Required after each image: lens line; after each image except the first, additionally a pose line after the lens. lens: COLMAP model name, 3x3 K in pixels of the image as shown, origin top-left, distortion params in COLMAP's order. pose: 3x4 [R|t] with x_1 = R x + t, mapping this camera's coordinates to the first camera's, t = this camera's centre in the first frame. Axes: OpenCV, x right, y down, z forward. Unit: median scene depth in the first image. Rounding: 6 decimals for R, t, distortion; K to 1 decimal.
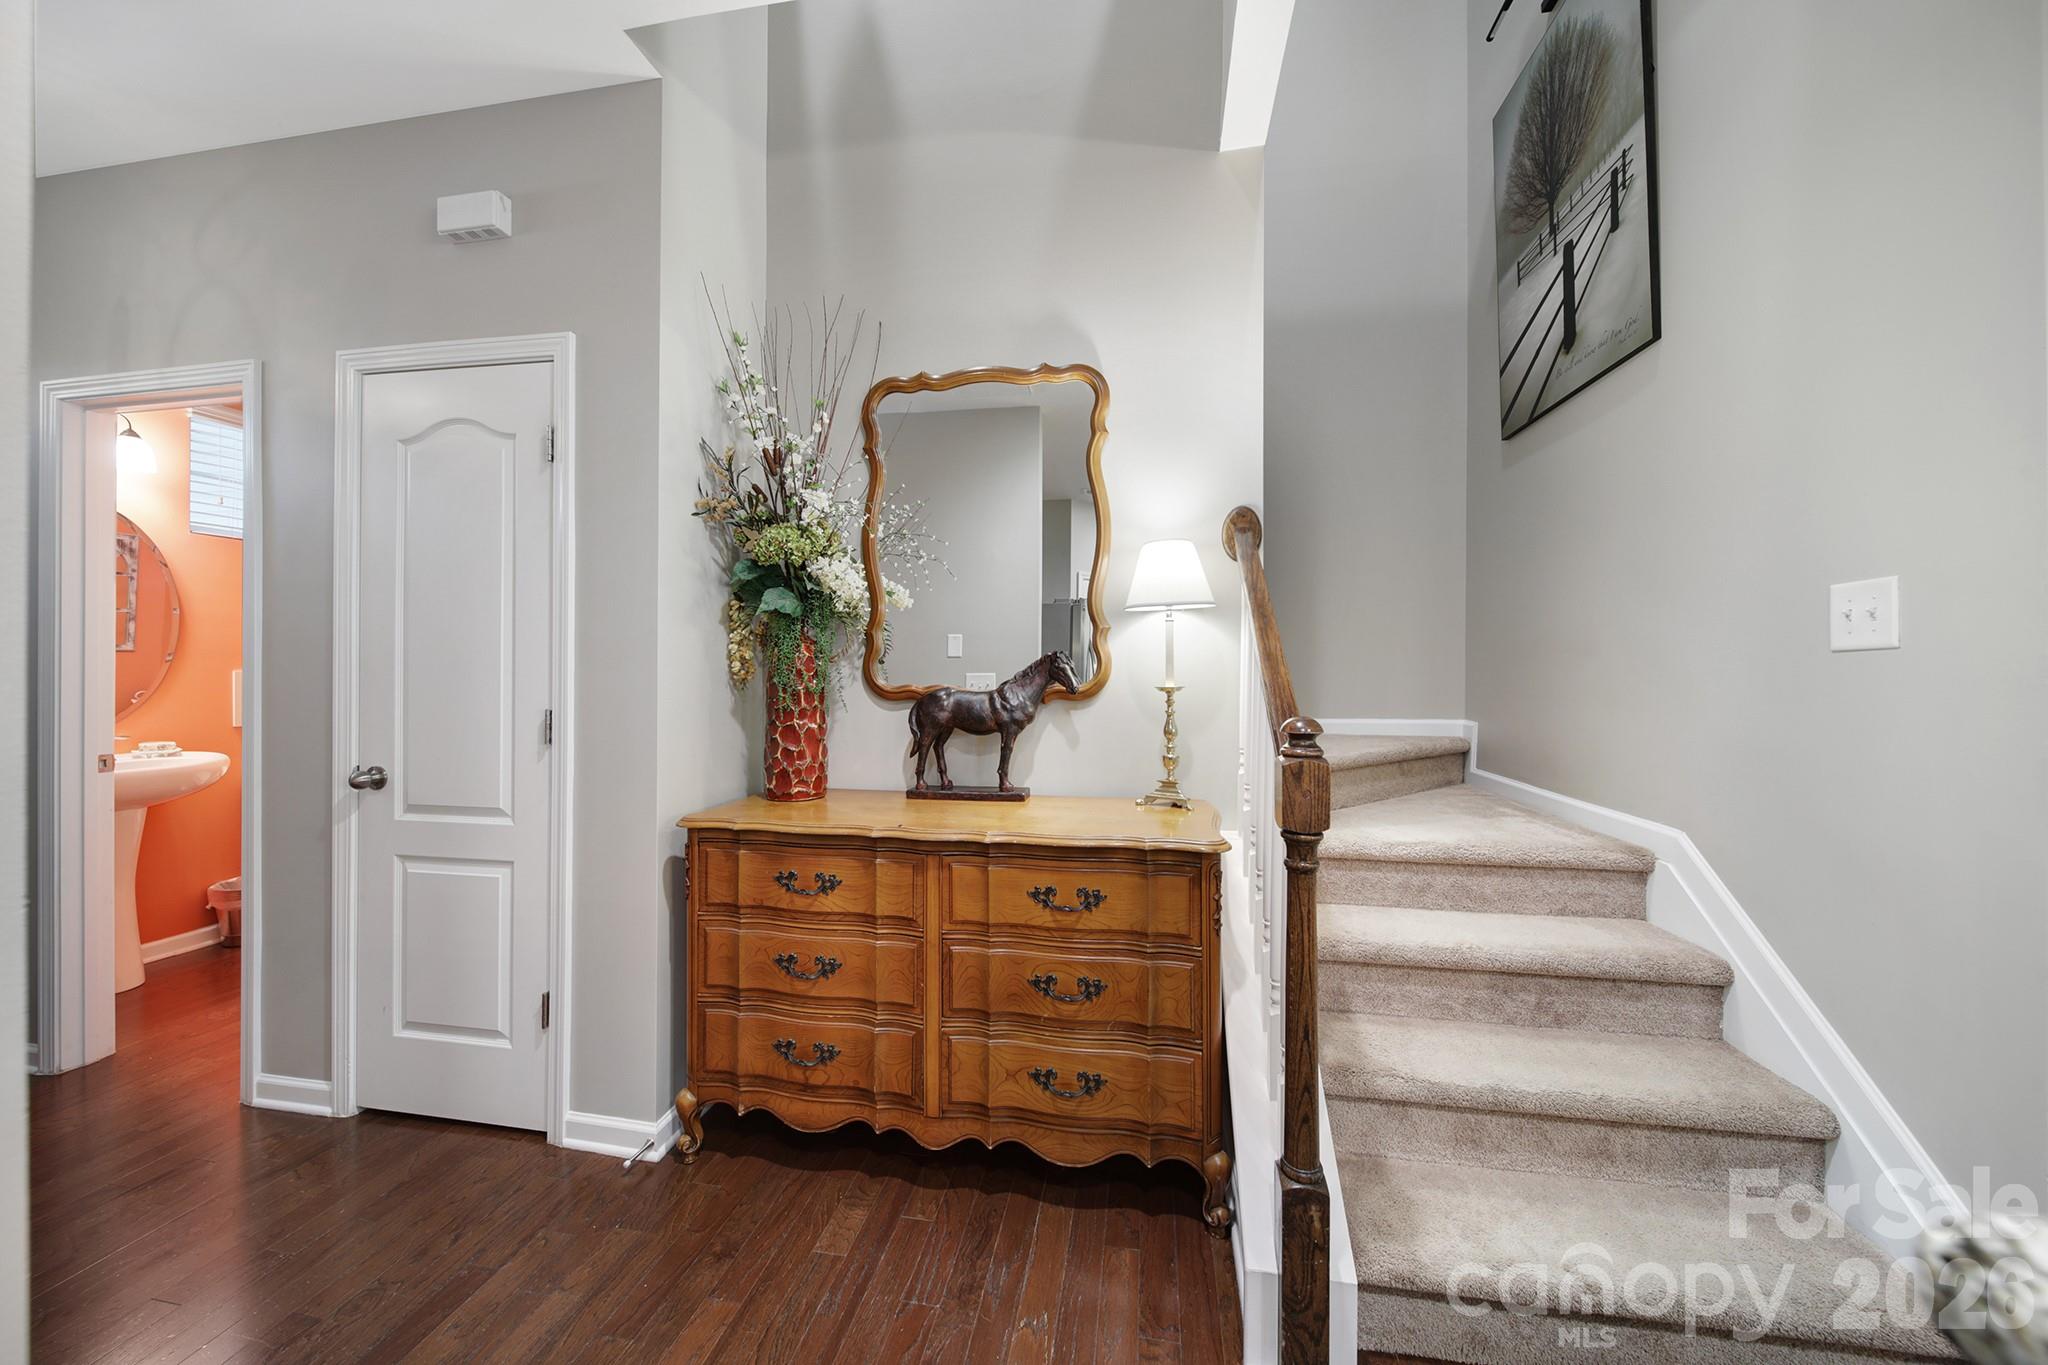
lens RADIAL K [[720.3, 0, 1025.3], [0, 720.3, 677.2], [0, 0, 1]] dist [0.000918, -0.002003]
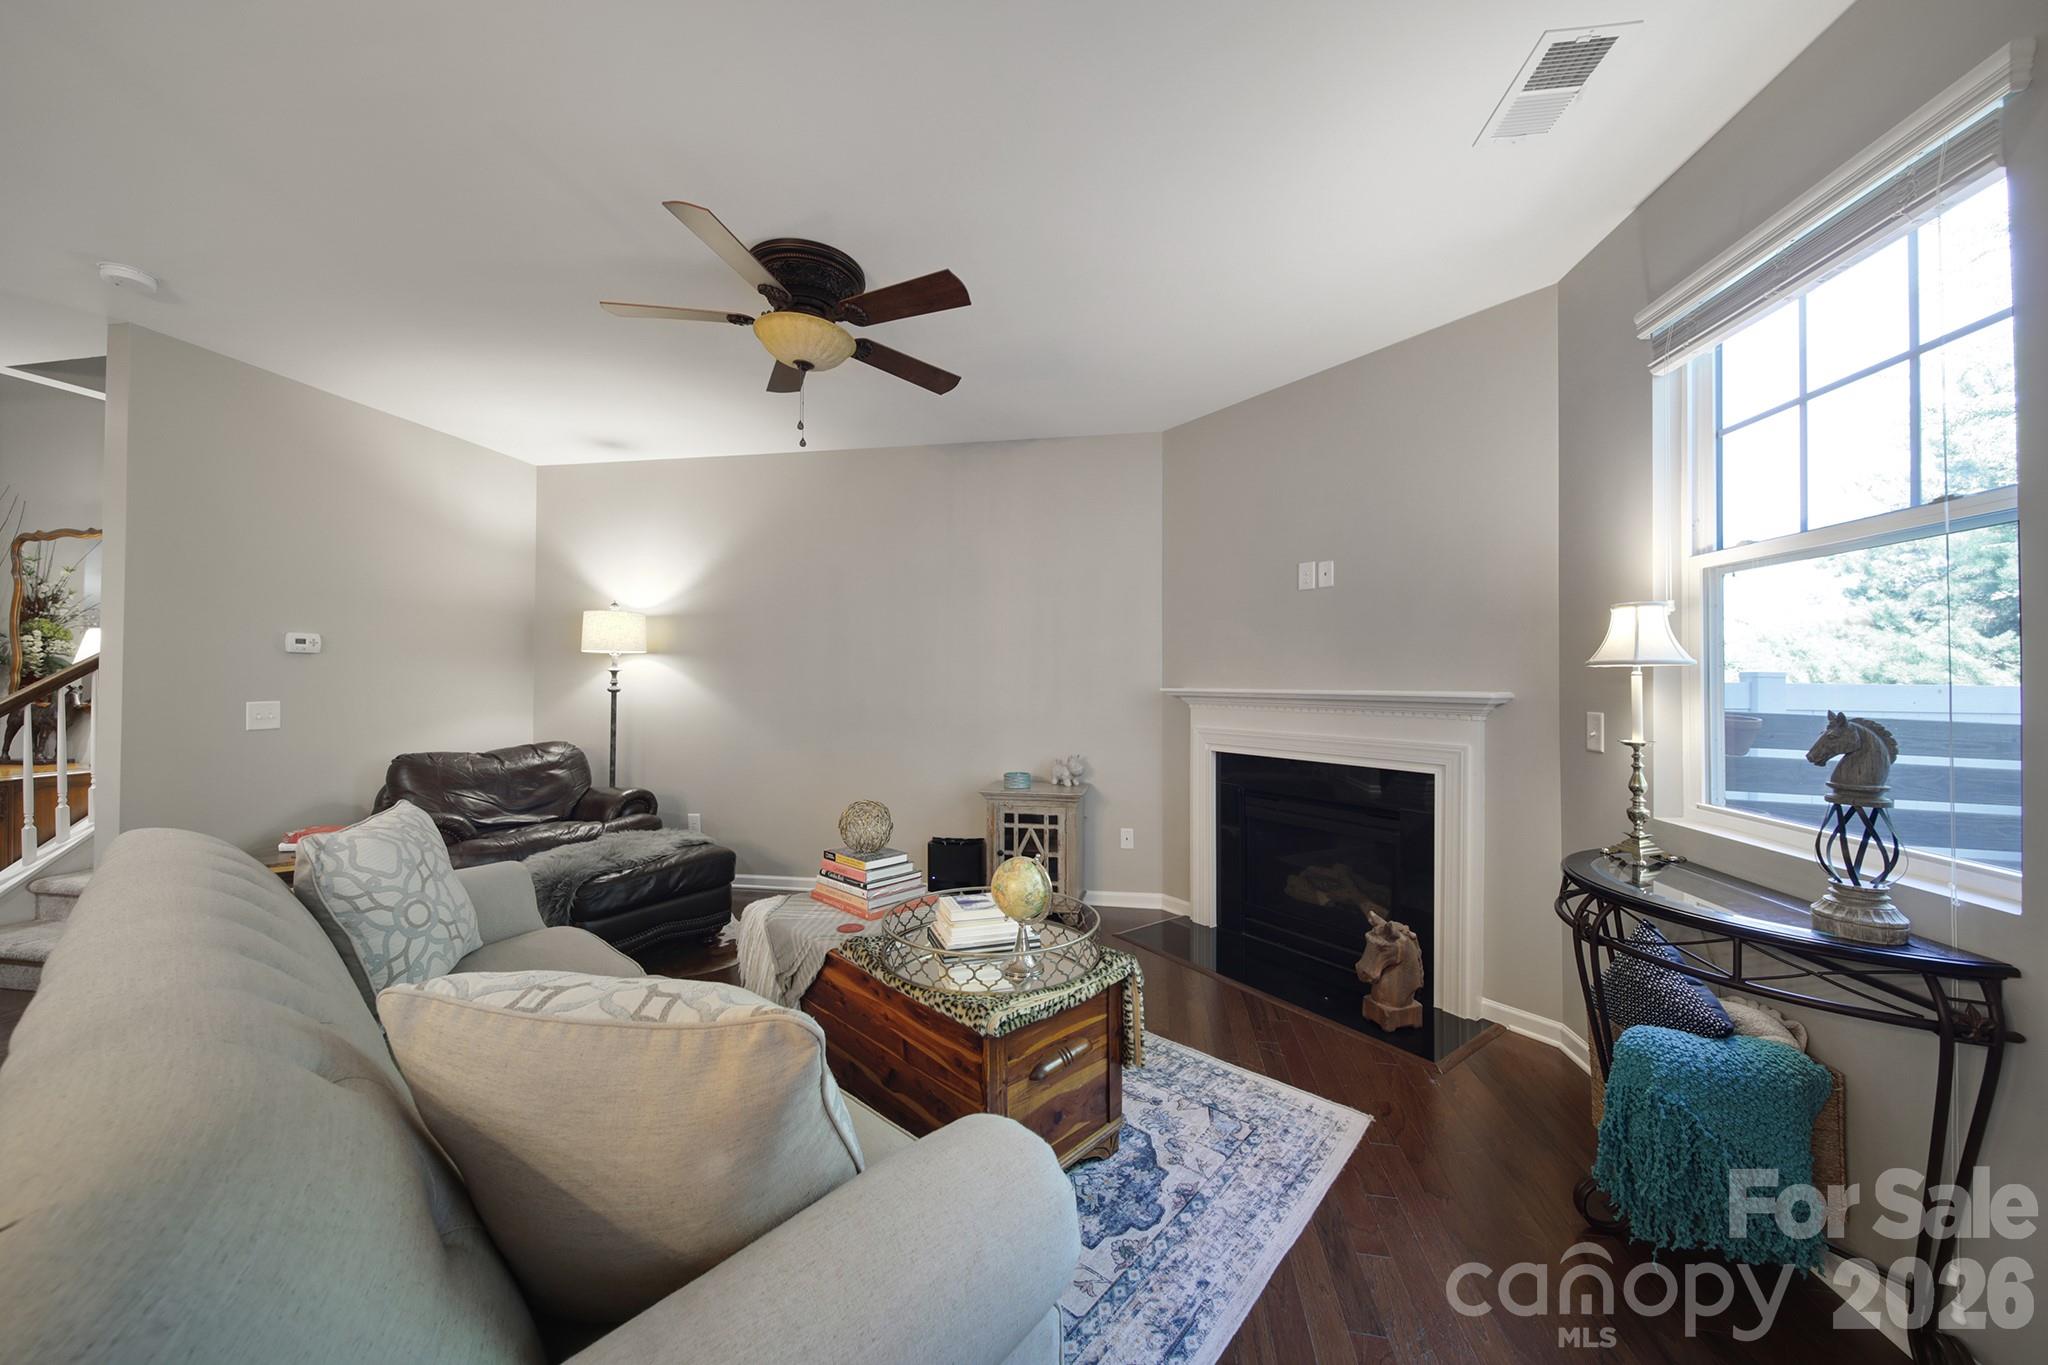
lens RADIAL K [[720.3, 0, 1024.0], [0, 720.3, 677.0], [0, 0, 1]] dist [0.000918, -0.002003]
pose [[0.999986, -0.000394, 0.005277, 2.521591], [0.000459, 0.999924, -0.012332, -0.033313], [-0.005272, 0.012334, 0.999910, -0.879615]]
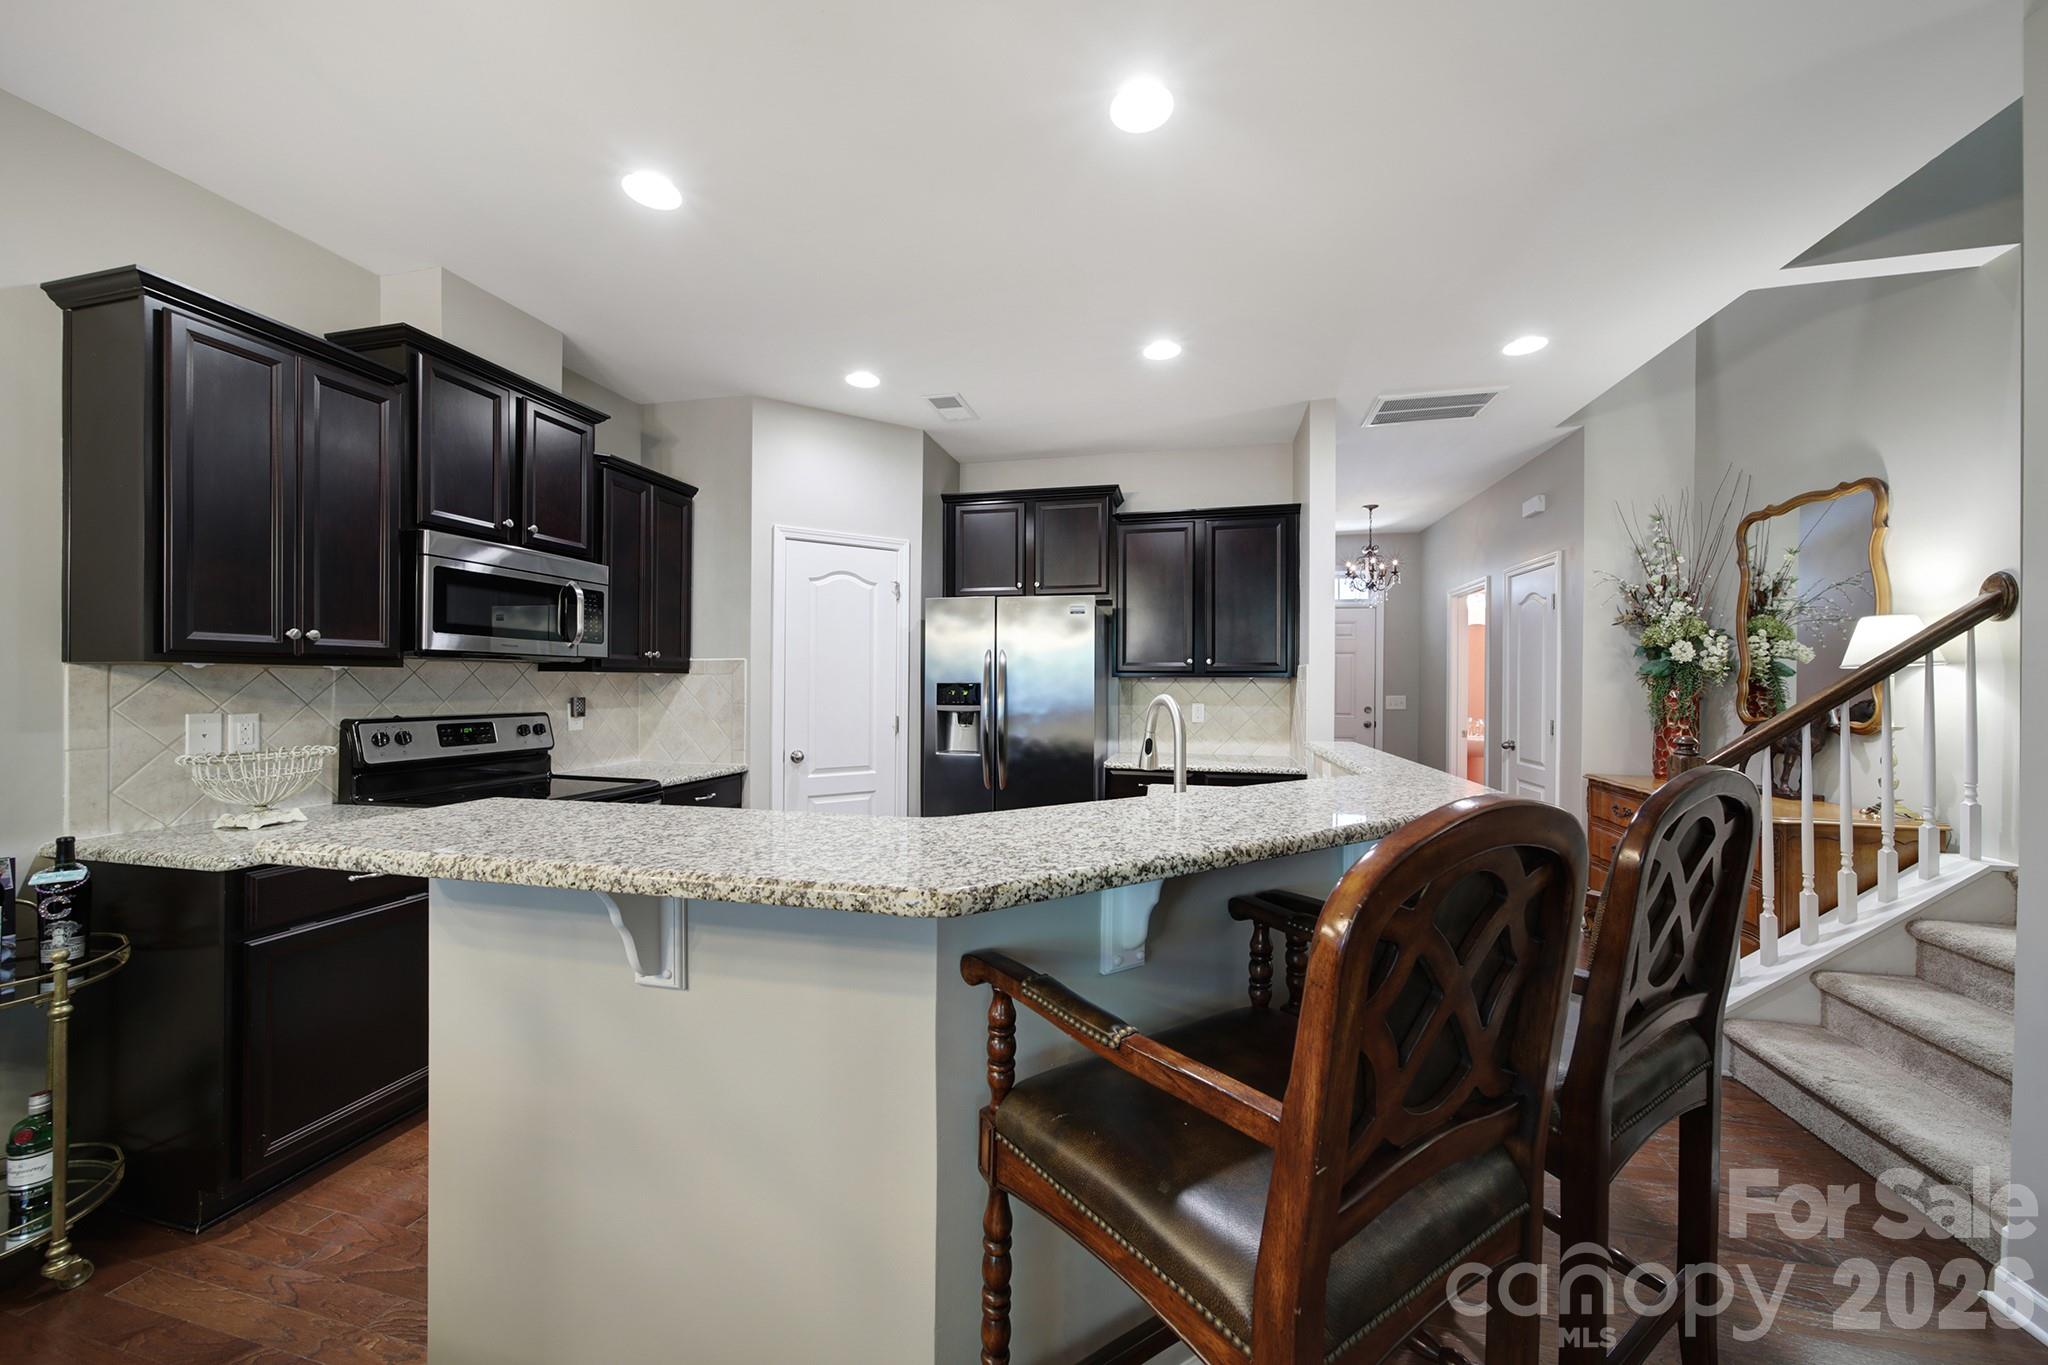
lens RADIAL K [[720.3, 0, 1019.8], [0, 720.3, 682.4], [0, 0, 1]] dist [0.000918, -0.002003]
pose [[-0.063135, -0.002608, -0.998002, 1.538175], [-0.013479, 0.999908, -0.001760, -0.041443], [0.997914, 0.013341, -0.063164, -0.468260]]
